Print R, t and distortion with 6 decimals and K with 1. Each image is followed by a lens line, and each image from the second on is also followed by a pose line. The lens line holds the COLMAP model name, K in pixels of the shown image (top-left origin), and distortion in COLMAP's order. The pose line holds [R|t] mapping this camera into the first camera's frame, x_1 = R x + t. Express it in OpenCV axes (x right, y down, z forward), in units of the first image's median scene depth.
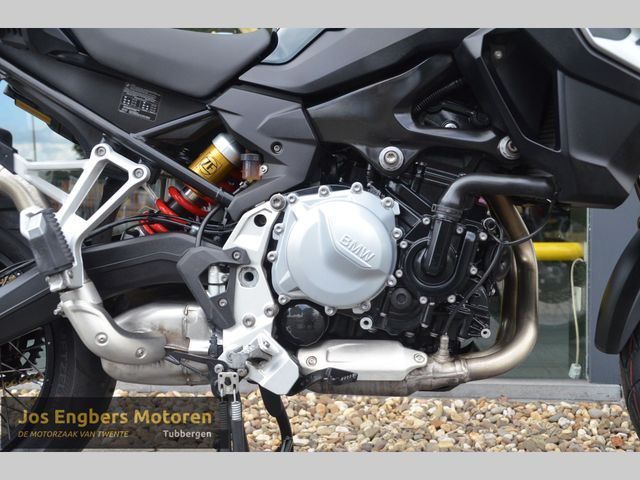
lens RADIAL K [[698.2, 0, 320.0], [0, 698.2, 240.0], [0, 0, 1]] dist [-0.025337, 0.159057]
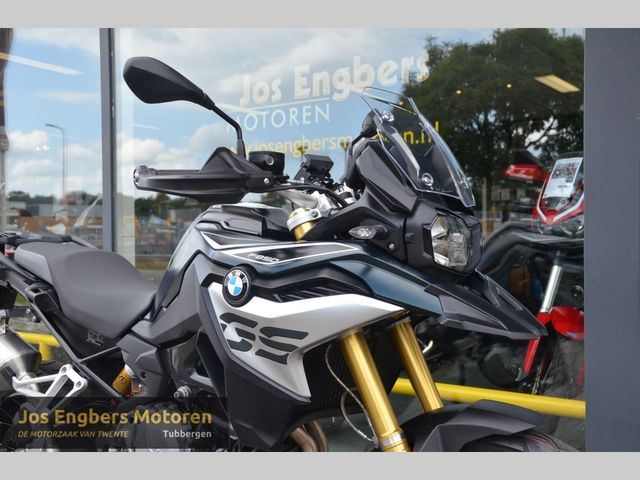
lens RADIAL K [[727.6, 0, 320.0], [0, 727.6, 240.0], [0, 0, 1]] dist [0.000925, 0.301882]
pose [[0.862779, -0.000218, -0.505581, 1.153850], [-0.015083, 0.999544, -0.026170, -0.410280], [0.505356, 0.030205, 0.862382, -0.261895]]
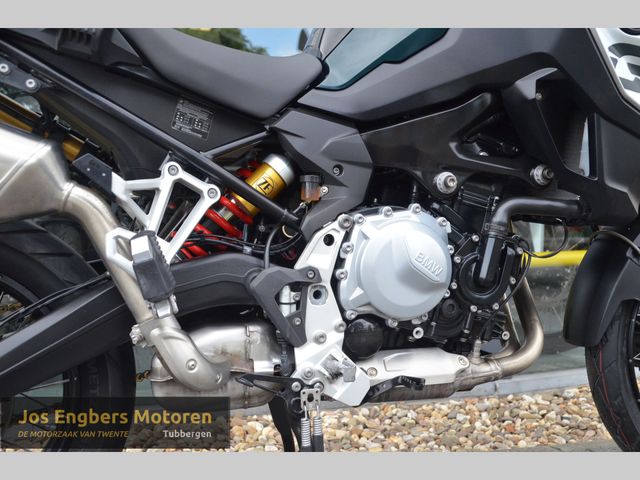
lens RADIAL K [[733.2, 0, 320.0], [0, 733.2, 240.0], [0, 0, 1]] dist [-0.001620, 0.032595]
pose [[0.928611, -0.014636, 0.370767, -0.499568], [0.023140, 0.999561, -0.018499, -0.007849], [-0.370333, 0.025757, 0.928542, -0.006539]]
